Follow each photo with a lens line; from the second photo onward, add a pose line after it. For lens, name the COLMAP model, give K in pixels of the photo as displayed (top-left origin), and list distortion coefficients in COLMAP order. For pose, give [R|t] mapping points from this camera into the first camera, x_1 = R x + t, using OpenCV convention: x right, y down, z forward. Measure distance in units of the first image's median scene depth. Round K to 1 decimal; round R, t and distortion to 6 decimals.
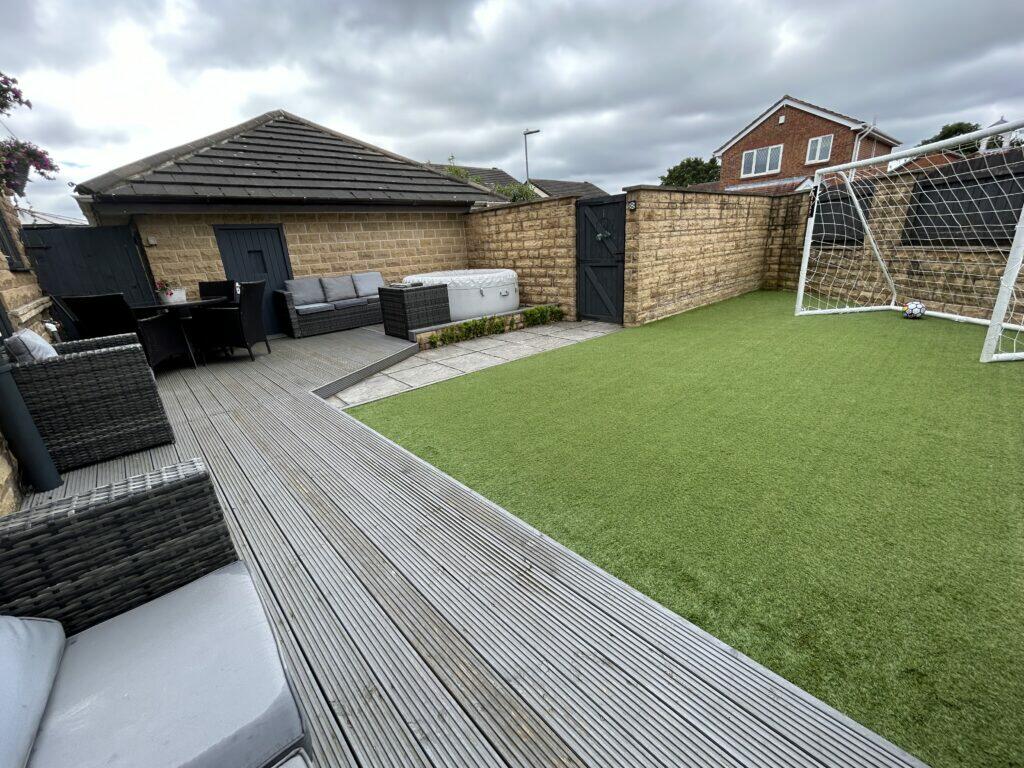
lens RADIAL K [[416.9, 0, 514.6], [0, 416.9, 386.9], [0, 0, 1]] dist [0.003088, -0.000526]
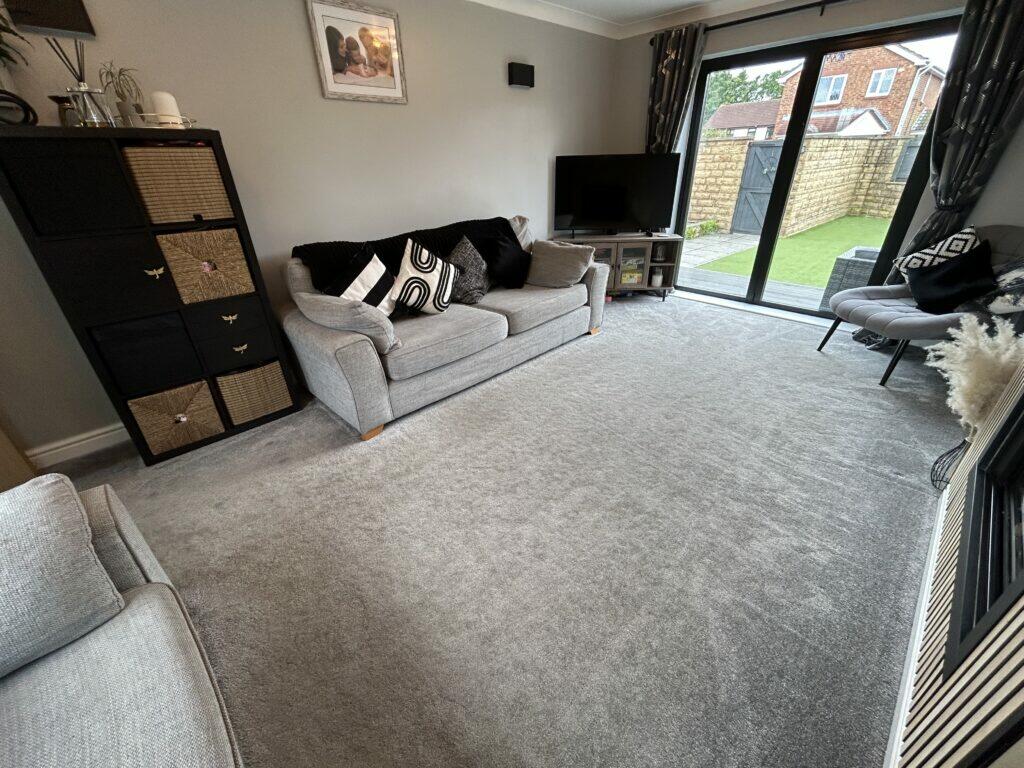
lens RADIAL K [[416.9, 0, 510.2], [0, 416.9, 381.2], [0, 0, 1]] dist [0.003088, -0.000526]
pose [[0.999350, 0.025803, 0.025157, -0.589064], [-0.029480, 0.986860, 0.158867, 0.123068], [-0.020727, -0.159506, 0.986979, -0.421965]]
